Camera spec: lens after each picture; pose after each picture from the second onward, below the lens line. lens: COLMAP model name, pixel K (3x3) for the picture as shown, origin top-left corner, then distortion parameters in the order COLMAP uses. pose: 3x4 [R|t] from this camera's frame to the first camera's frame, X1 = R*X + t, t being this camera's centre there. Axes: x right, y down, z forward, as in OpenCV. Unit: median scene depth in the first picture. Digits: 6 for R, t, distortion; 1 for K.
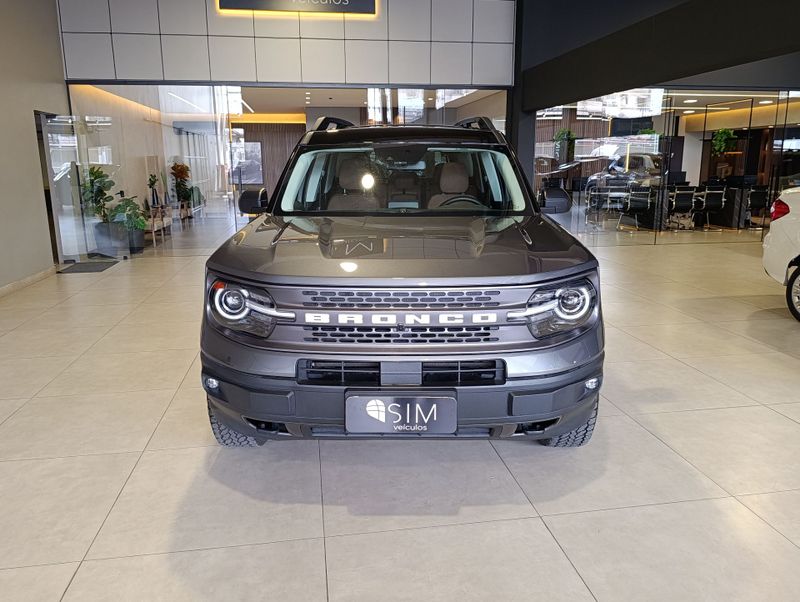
lens RADIAL K [[606.7, 0, 396.9], [0, 606.7, 293.5], [0, 0, 1]] dist [0.003875, -0.003435]
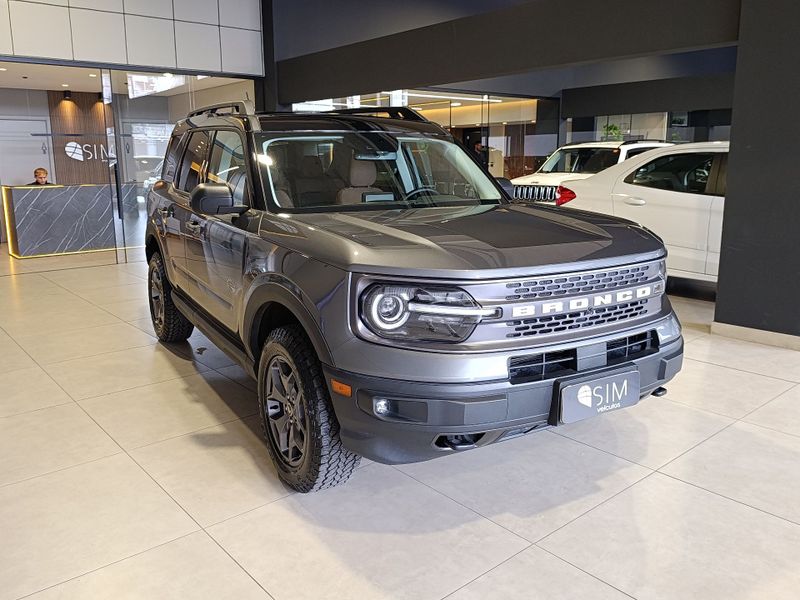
lens RADIAL K [[658.5, 0, 375.6], [0, 658.5, 287.6], [0, 0, 1]] dist [-0.008001, -0.001910]
pose [[0.863212, -0.098187, 0.495200, -0.817428], [0.109555, 0.993962, 0.006109, -0.026388], [-0.492810, 0.048978, 0.868757, 0.221697]]
